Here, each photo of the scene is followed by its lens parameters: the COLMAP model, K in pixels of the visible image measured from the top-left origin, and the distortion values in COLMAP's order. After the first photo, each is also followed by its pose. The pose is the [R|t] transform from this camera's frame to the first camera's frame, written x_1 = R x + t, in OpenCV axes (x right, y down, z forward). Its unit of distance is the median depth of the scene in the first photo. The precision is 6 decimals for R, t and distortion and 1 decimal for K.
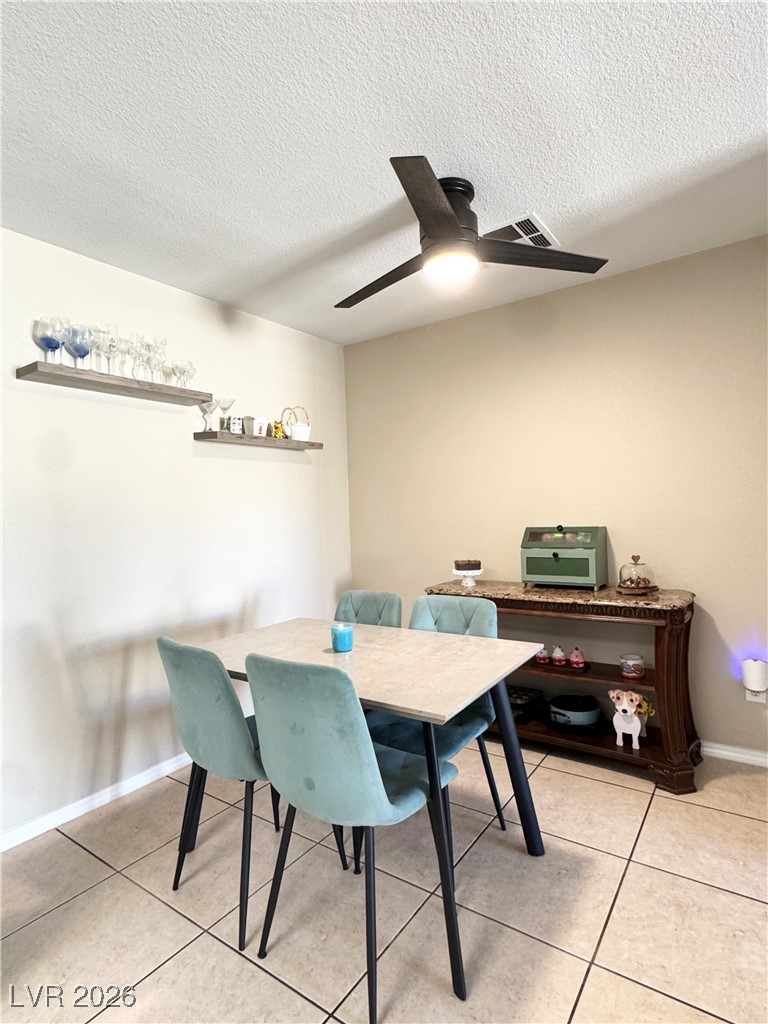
lens RADIAL K [[544.2, 0, 390.3], [0, 544.2, 510.2], [0, 0, 1]] dist [0.001420, -0.000956]
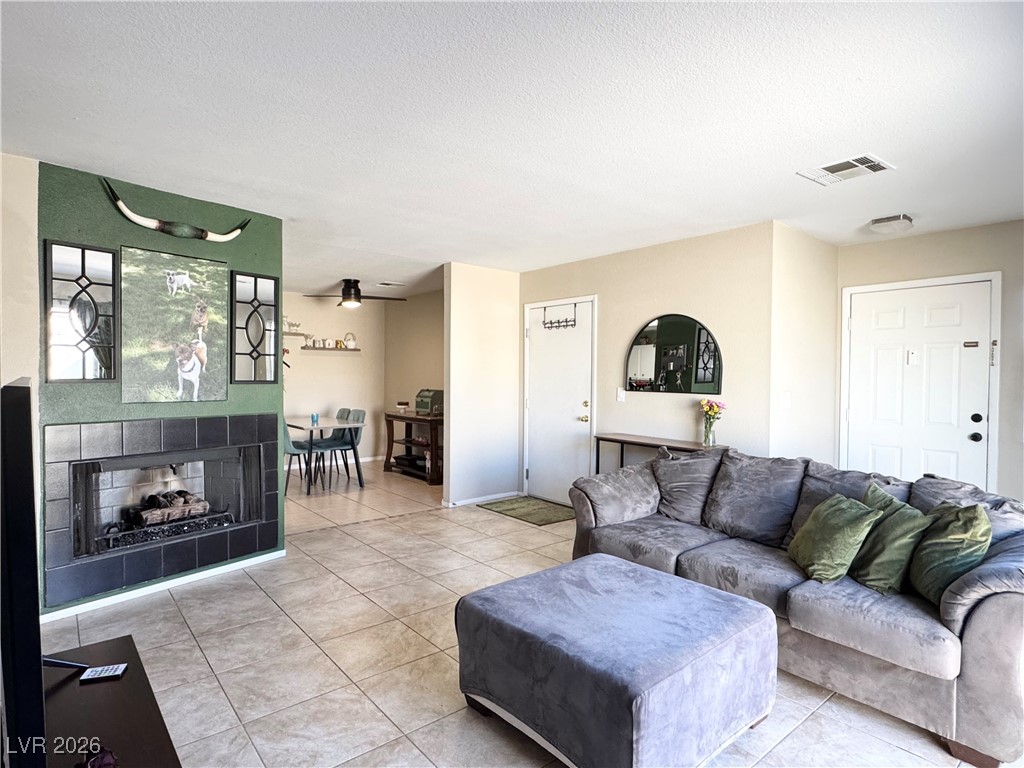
lens RADIAL K [[555.2, 0, 508.1], [0, 555.2, 380.7], [0, 0, 1]] dist [-0.012182, 0.003239]
pose [[0.962760, 0.048123, -0.266040, 1.376012], [-0.043895, 0.998798, 0.021821, -0.082395], [0.266771, -0.009330, 0.963715, -1.374088]]
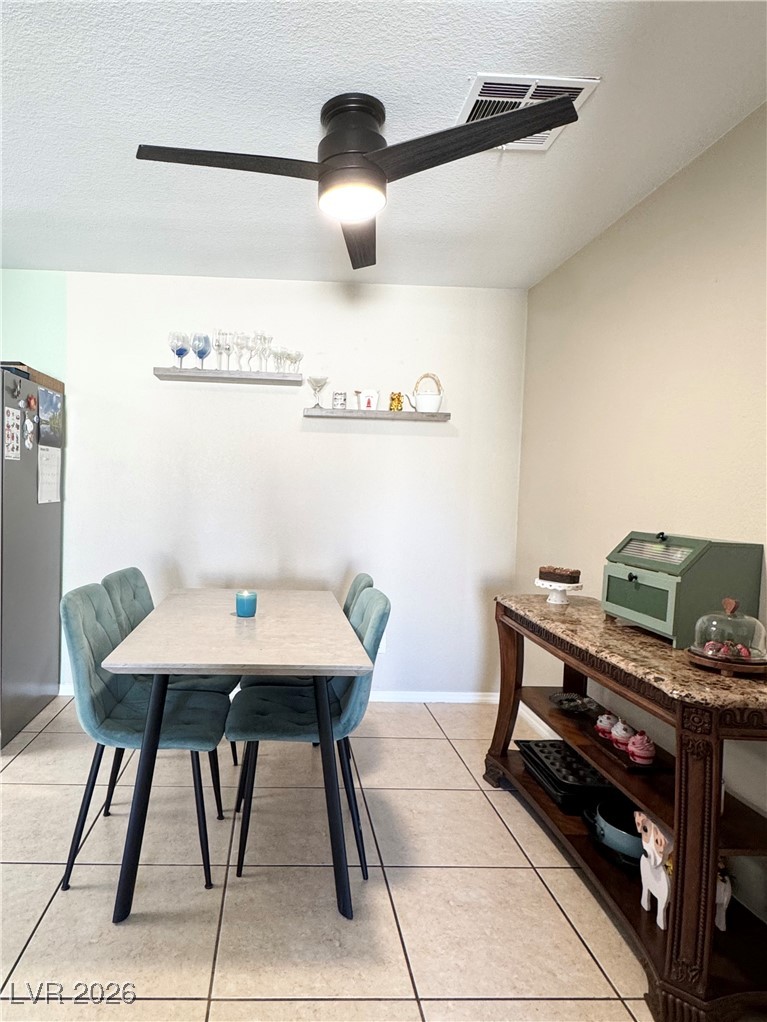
lens RADIAL K [[583.5, 0, 294.3], [0, 583.5, 510.9], [0, 0, 1]] dist [-0.006256, 0.000386]
pose [[0.593017, 0.085701, -0.800616, 0.607733], [-0.056677, 0.996296, 0.064667, -0.015506], [0.803192, 0.007028, 0.595678, 0.289434]]
